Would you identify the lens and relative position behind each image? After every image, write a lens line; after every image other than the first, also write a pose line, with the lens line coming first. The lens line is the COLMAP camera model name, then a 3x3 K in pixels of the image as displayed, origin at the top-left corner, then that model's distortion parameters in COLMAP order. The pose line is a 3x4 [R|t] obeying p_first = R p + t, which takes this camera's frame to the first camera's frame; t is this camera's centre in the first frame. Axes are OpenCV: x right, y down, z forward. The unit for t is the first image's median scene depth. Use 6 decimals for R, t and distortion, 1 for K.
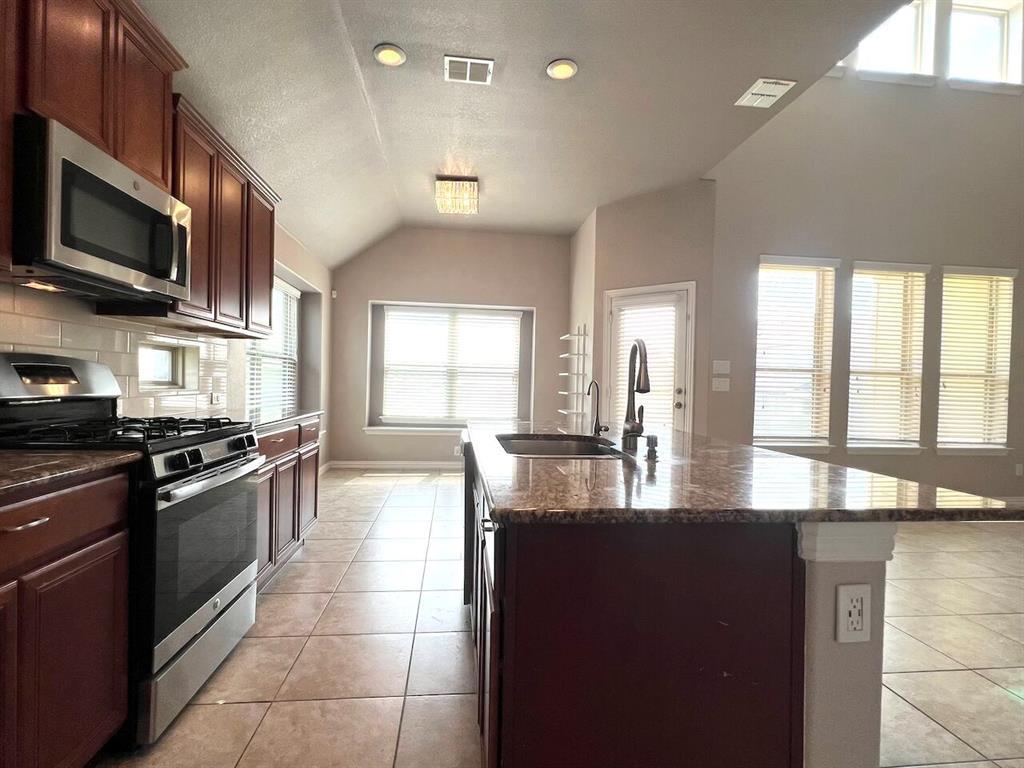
lens RADIAL K [[502.8, 0, 509.4], [0, 502.8, 388.6], [0, 0, 1]] dist [-0.001830, -0.000624]
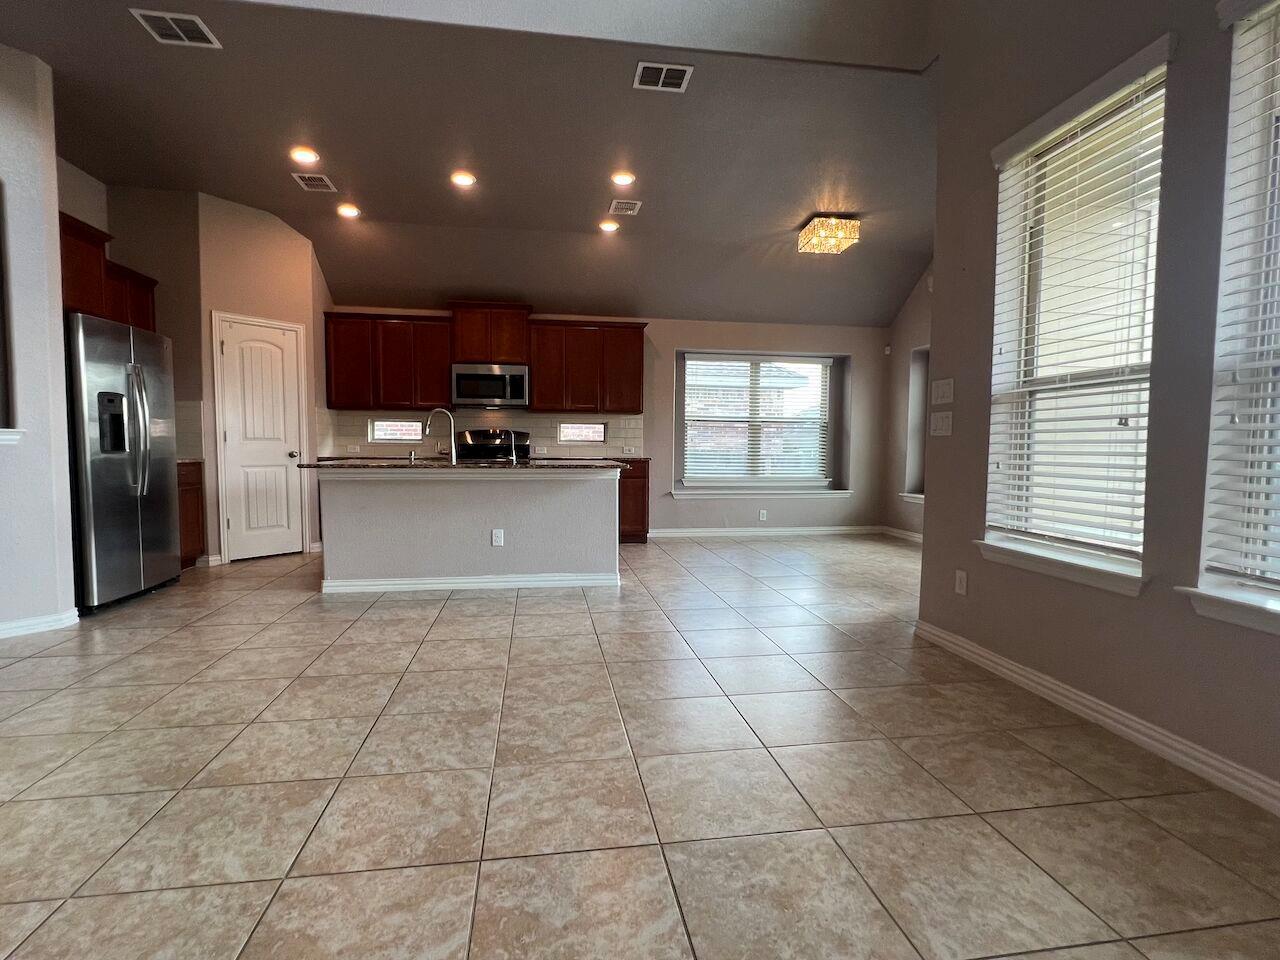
lens RADIAL K [[628.5, 0, 636.7], [0, 628.5, 485.8], [0, 0, 1]] dist [-0.001830, -0.000624]
pose [[0.040396, 0.040286, -0.998371, 1.071678], [-0.018726, 0.999042, 0.039556, 0.038329], [0.999008, 0.017098, 0.041112, 0.624568]]
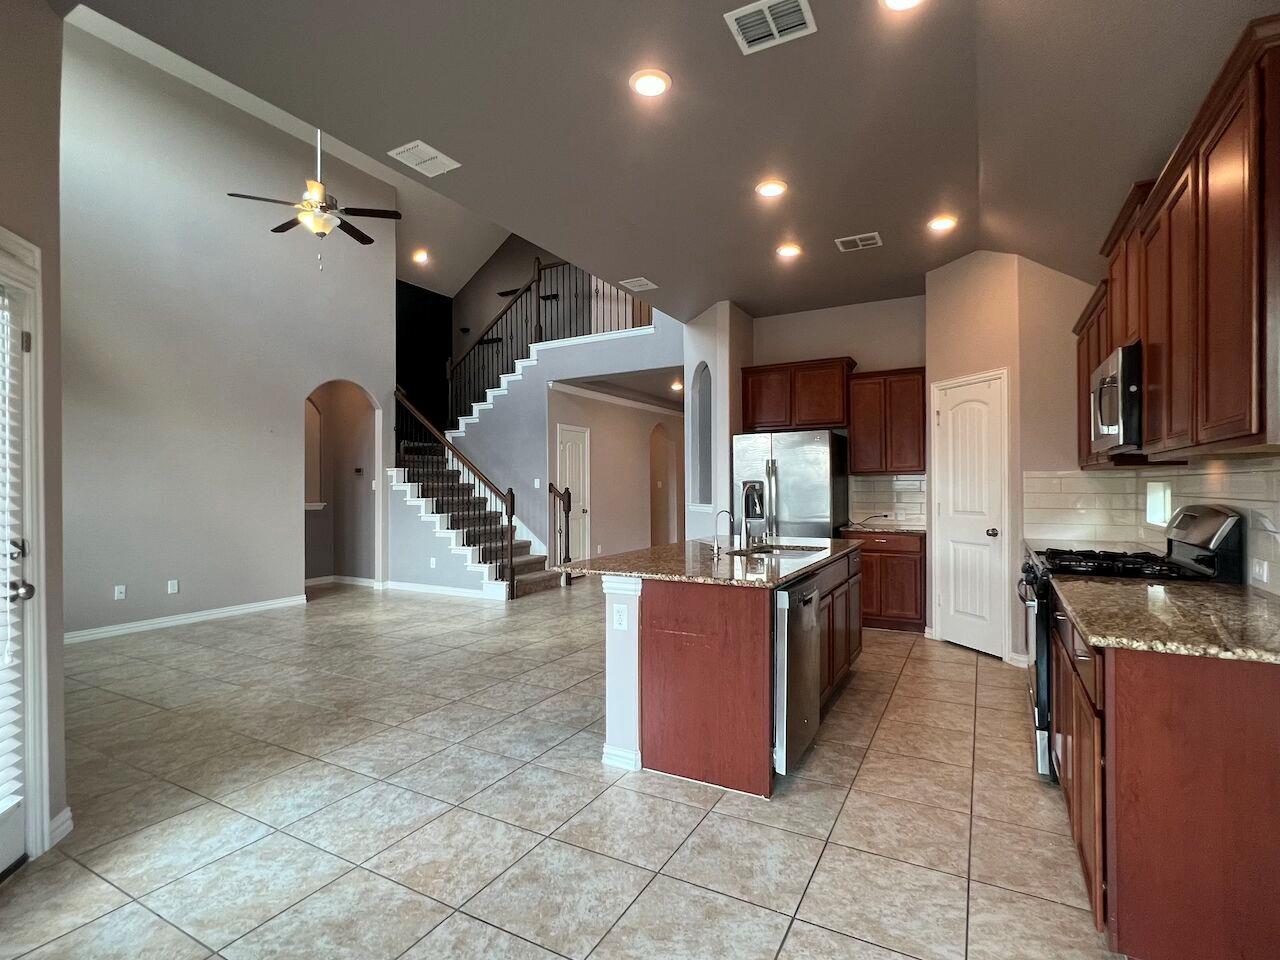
lens RADIAL K [[628.5, 0, 636.7], [0, 628.5, 485.8], [0, 0, 1]] dist [-0.001830, -0.000624]
pose [[-0.814175, -0.019925, 0.580278, -0.260325], [-0.006929, 0.999673, 0.024604, -0.052843], [-0.580578, 0.016011, -0.814047, 1.112032]]
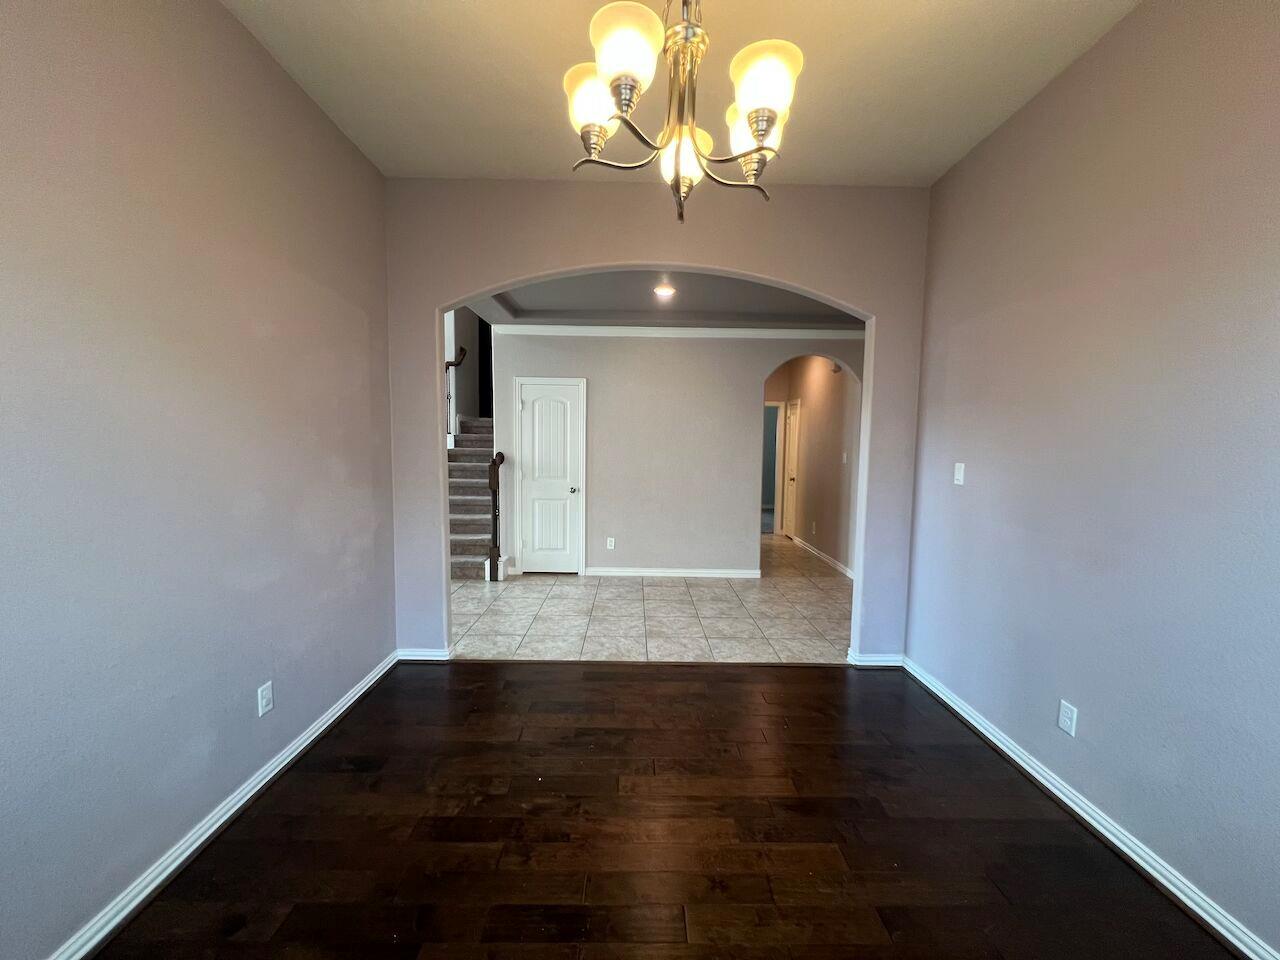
lens RADIAL K [[510.4, 0, 637.3], [0, 510.4, 485.6], [0, 0, 1]] dist [-0.000089, 0.000425]
pose [[0.110291, -0.110652, 0.987721, -0.167597], [0.001773, 0.993804, 0.111136, -0.066612], [-0.993898, -0.010507, 0.109804, -0.571526]]
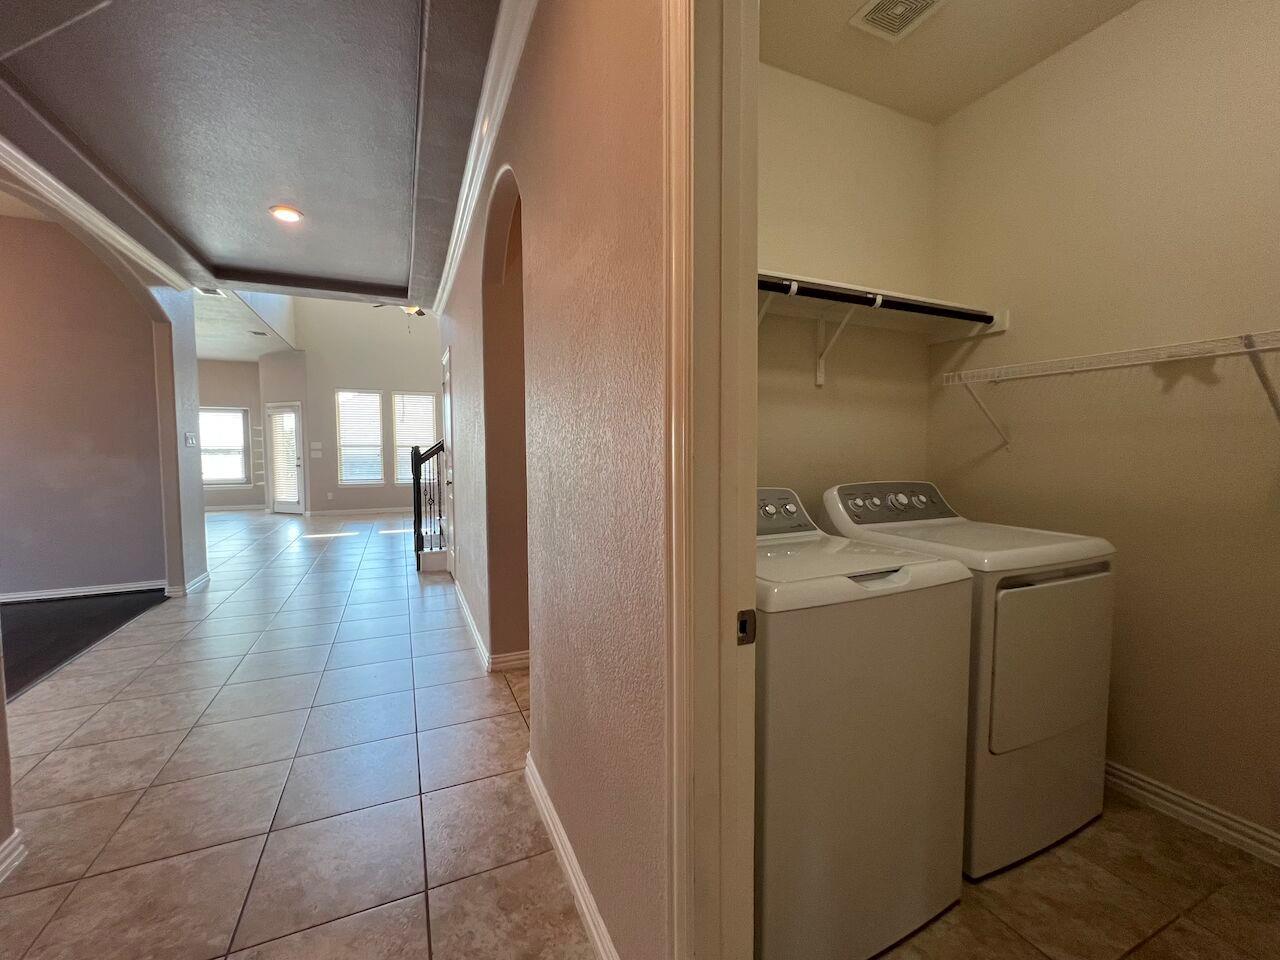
lens RADIAL K [[531.3, 0, 638.1], [0, 531.3, 483.2], [0, 0, 1]] dist [-0.000883, -0.000236]
pose [[0.952396, -0.049554, 0.300808, 0.961508], [0.034376, 0.997864, 0.055544, 0.031742], [-0.302918, -0.042559, 0.952066, -1.330676]]
